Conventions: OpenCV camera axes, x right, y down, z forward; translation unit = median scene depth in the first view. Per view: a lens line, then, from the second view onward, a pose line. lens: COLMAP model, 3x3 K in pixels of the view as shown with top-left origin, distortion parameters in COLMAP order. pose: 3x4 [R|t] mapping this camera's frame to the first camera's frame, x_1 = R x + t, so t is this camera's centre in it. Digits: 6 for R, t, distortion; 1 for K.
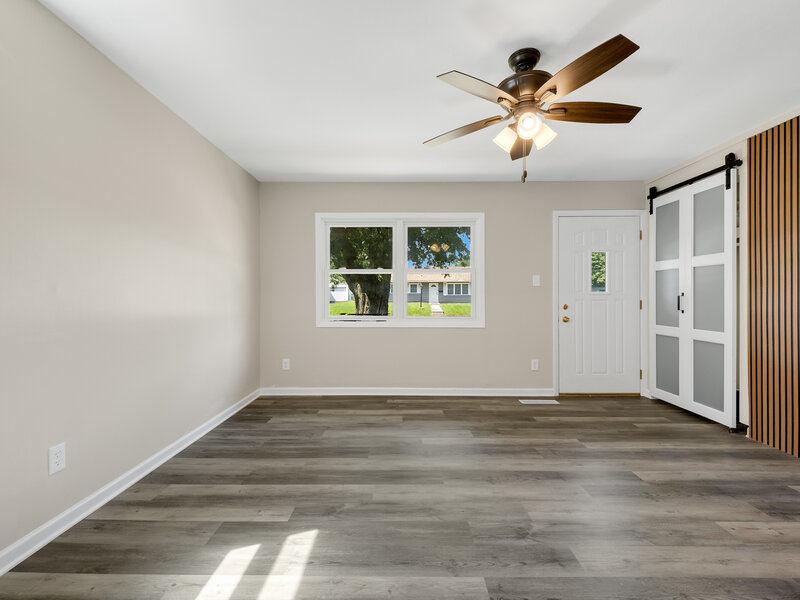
lens RADIAL K [[376.4, 0, 399.6], [0, 376.4, 297.8], [0, 0, 1]] dist [0.002634, -0.005074]
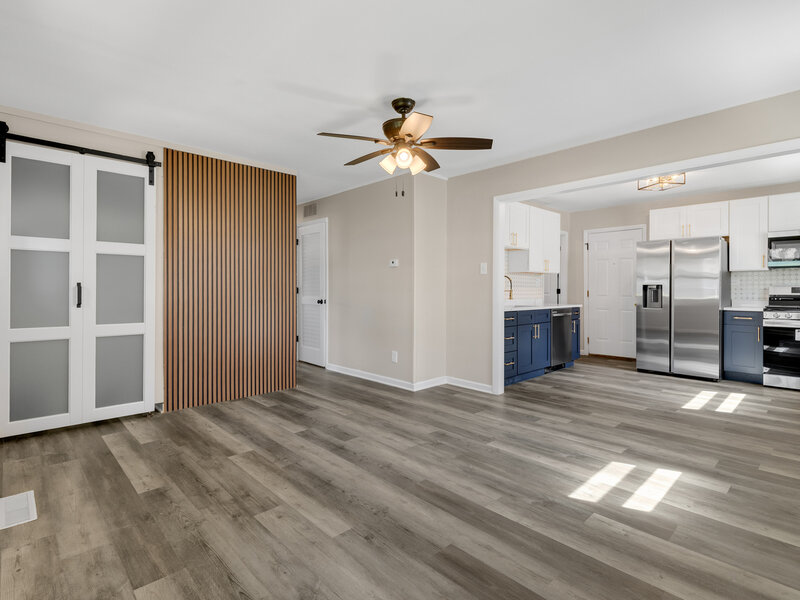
lens RADIAL K [[412.5, 0, 404.1], [0, 412.5, 287.1], [0, 0, 1]] dist [0.012023, -0.010108]
pose [[-0.707235, 0.000173, 0.706979, -0.437053], [0.000056, 1.000000, -0.000188, -0.004295], [-0.706979, -0.000093, -0.707235, 1.300918]]
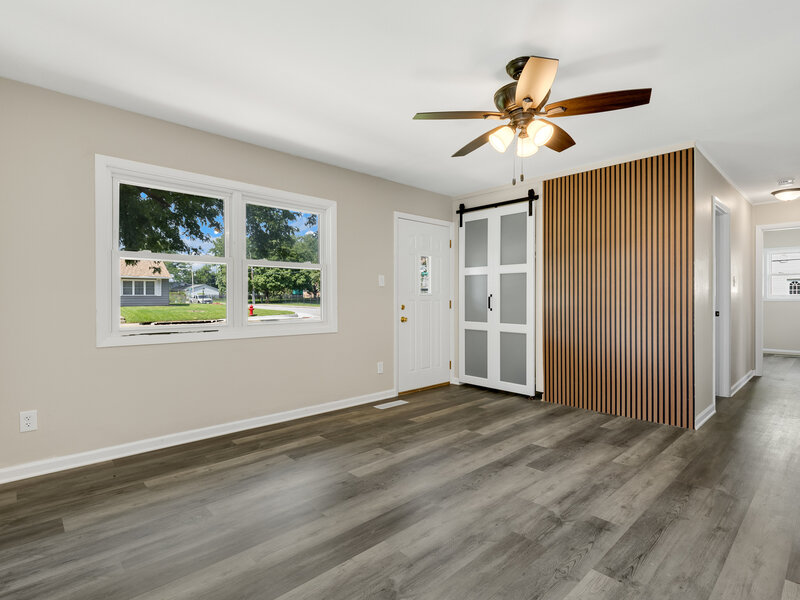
lens RADIAL K [[412.5, 0, 404.1], [0, 412.5, 299.7], [0, 0, 1]] dist [0.012023, -0.010108]
pose [[0.715559, -0.000868, 0.698552, -0.451541], [0.000656, 1.000000, 0.000571, 0.004004], [-0.698552, 0.000049, 0.715559, 0.267662]]
